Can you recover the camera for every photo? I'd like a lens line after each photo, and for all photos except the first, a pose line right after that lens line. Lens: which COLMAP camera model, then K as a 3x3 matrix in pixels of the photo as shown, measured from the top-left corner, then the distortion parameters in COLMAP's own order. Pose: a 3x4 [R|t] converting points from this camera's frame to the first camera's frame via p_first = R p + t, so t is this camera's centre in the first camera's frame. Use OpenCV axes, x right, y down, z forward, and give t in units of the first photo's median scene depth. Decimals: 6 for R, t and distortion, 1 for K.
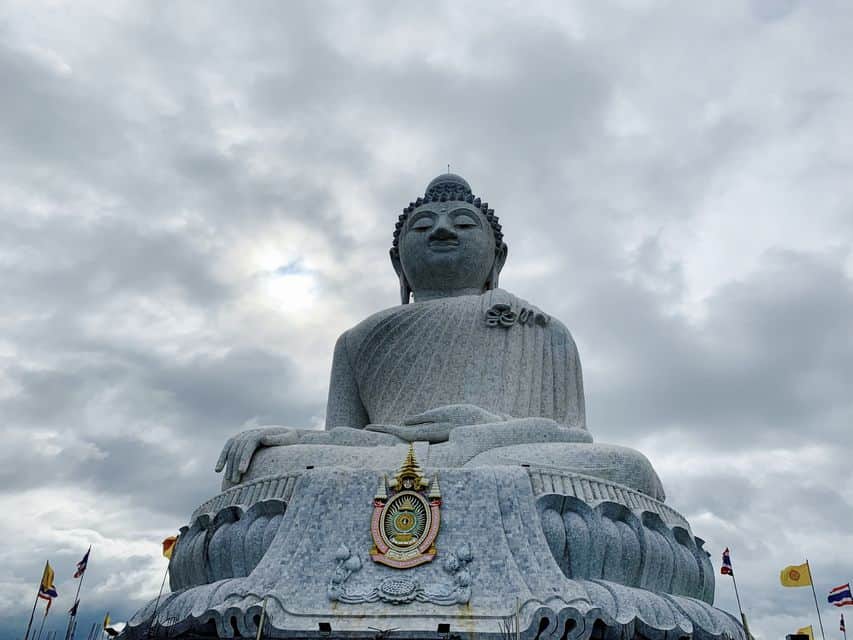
lens RADIAL K [[563.4, 0, 426.5], [0, 563.4, 320.0], [0, 0, 1]] dist [0.002955, 0.000093]
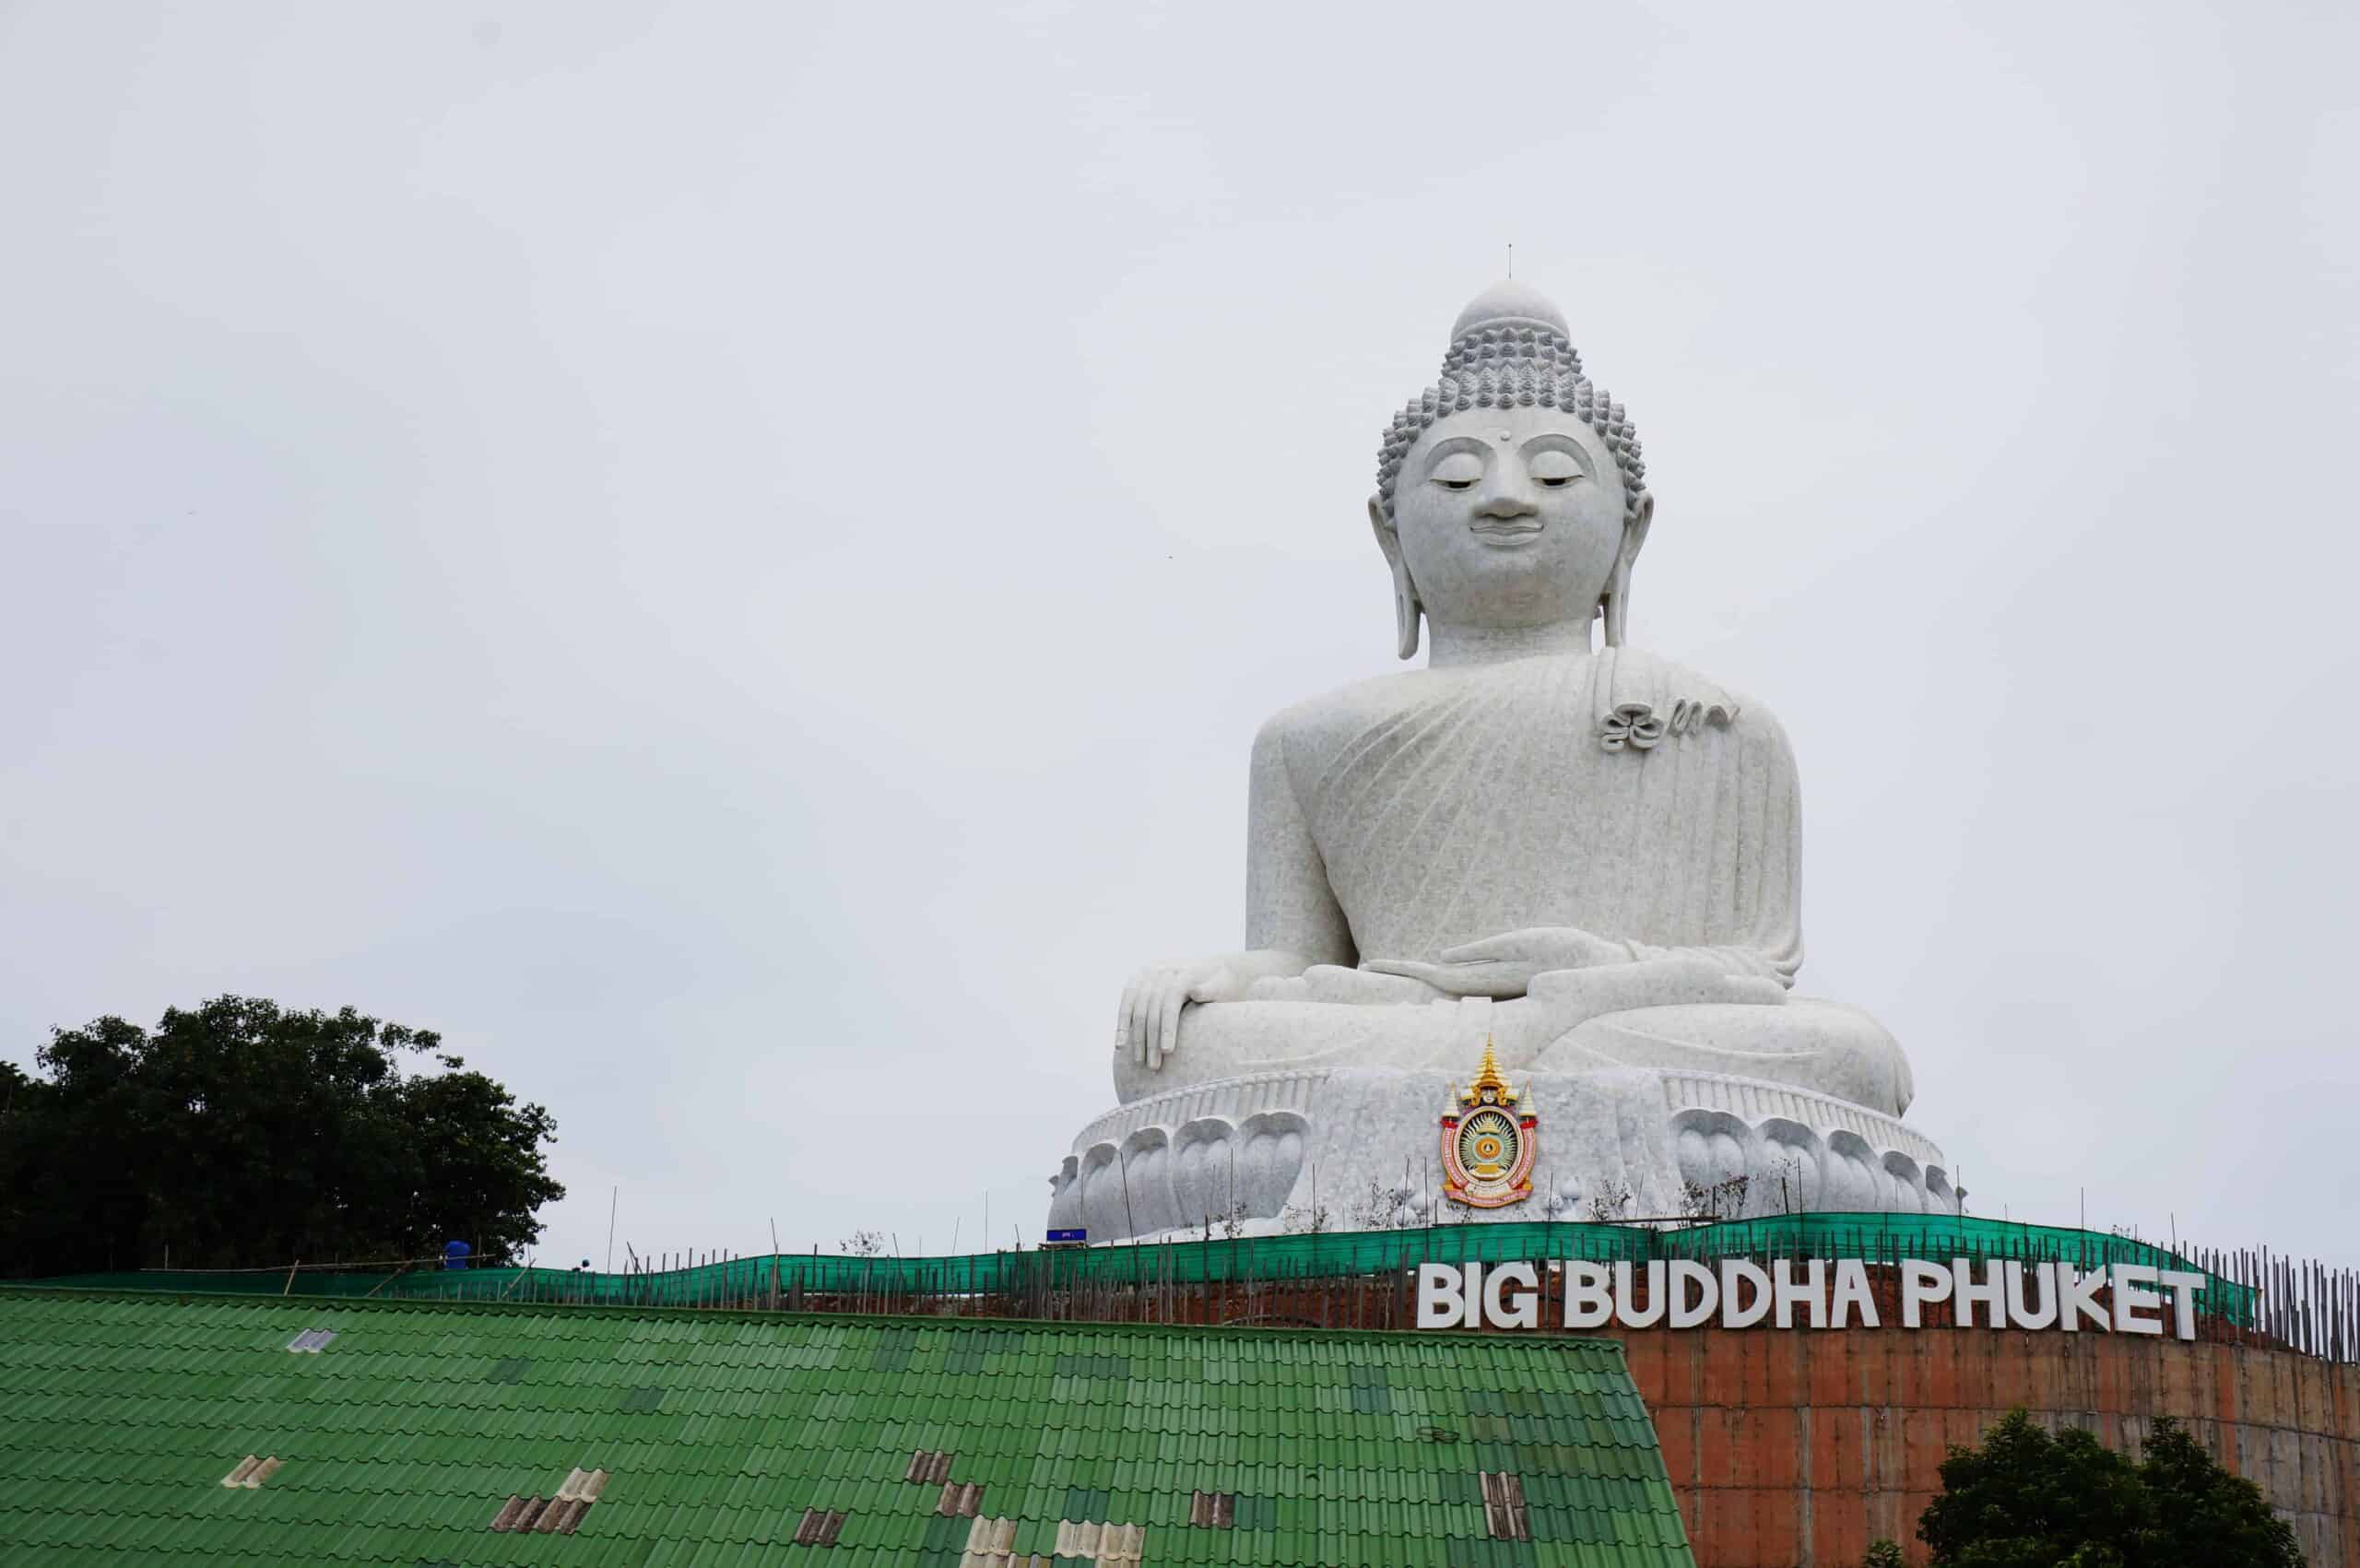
lens RADIAL K [[2425.7, 0, 1180.0], [0, 2425.7, 784.0], [0, 0, 1]] dist [-0.133233, 0.001194]
pose [[0.998771, 0.007244, -0.049041, -0.159531], [0.004192, 0.973379, 0.229162, -0.456059], [0.049395, -0.229086, 0.972152, -1.085358]]
